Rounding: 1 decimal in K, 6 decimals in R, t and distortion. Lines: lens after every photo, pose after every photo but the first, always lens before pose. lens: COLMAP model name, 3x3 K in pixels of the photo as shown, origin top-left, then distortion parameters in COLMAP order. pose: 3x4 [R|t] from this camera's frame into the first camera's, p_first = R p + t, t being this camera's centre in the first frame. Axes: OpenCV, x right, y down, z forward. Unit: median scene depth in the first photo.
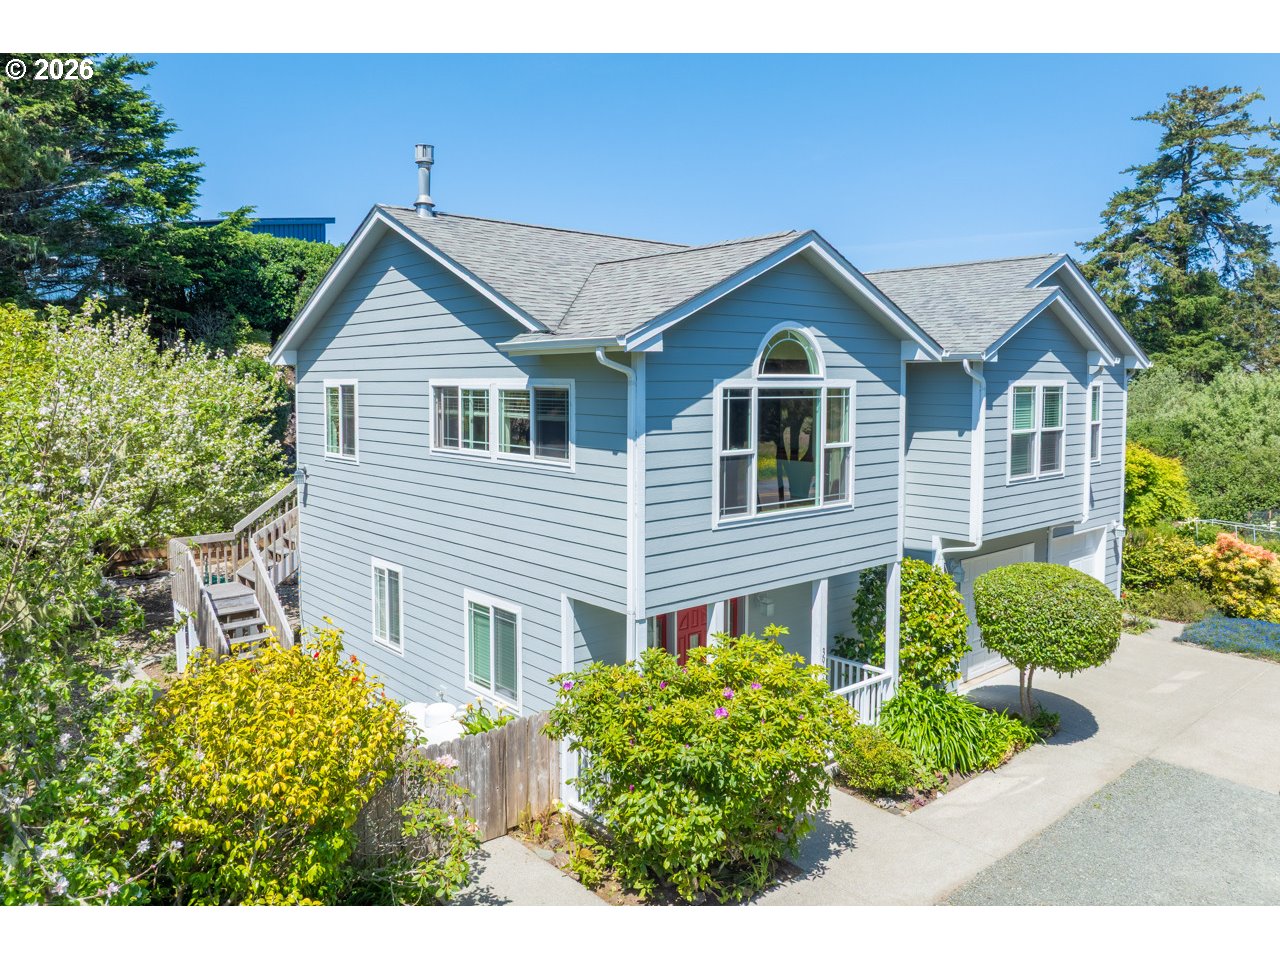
lens RADIAL K [[916.7, 0, 640.0], [0, 916.7, 480.0], [0, 0, 1]] dist [-0.021024, -0.002186]
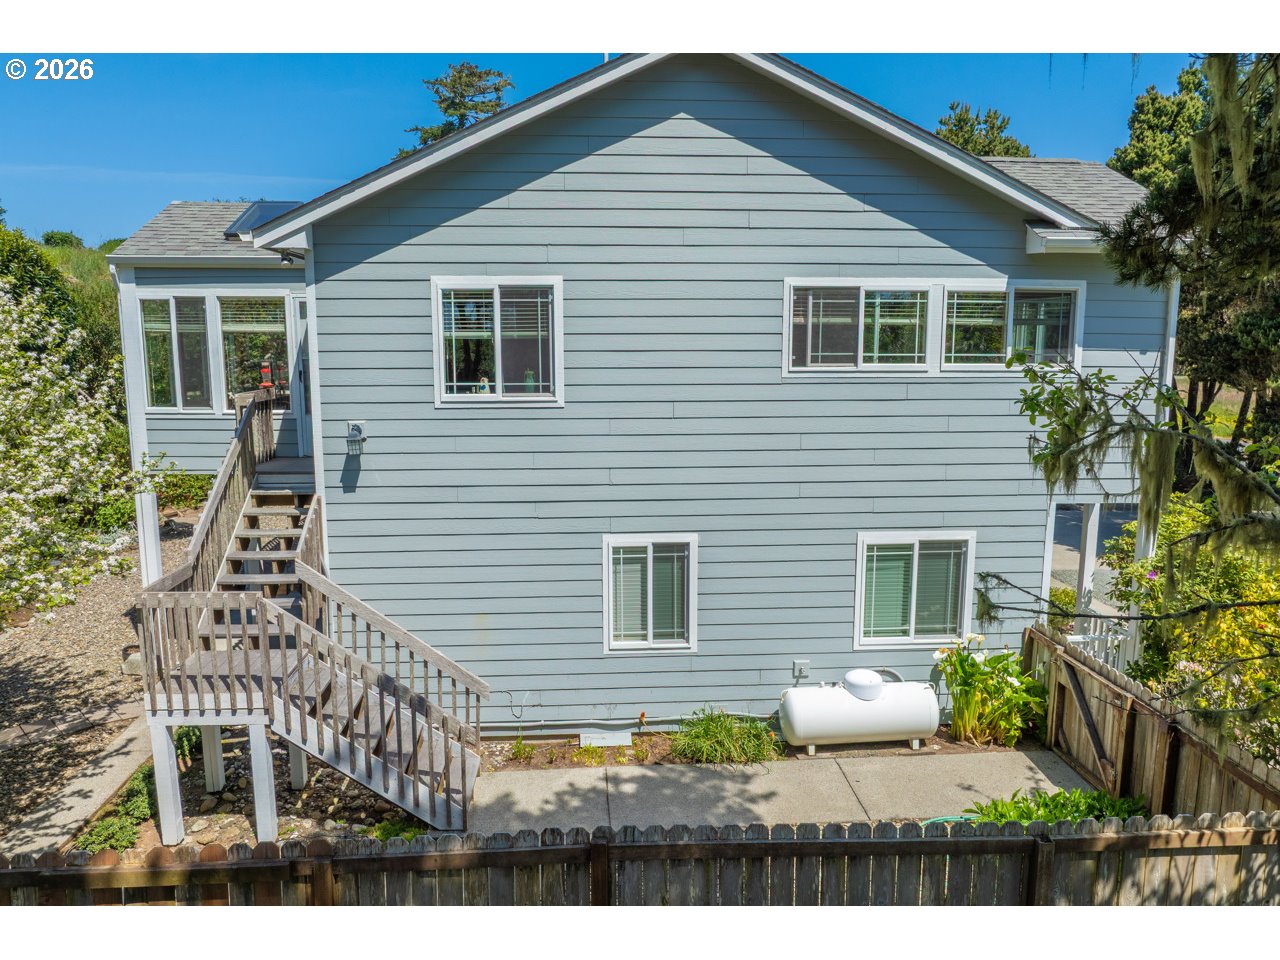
lens RADIAL K [[908.8, 0, 640.0], [0, 908.8, 480.0], [0, 0, 1]] dist [0.004855, 0.000717]
pose [[0.607810, -0.122779, 0.784533, -0.967509], [0.083006, 0.992386, 0.090999, -0.021811], [-0.789732, 0.009810, 0.613374, 0.652073]]
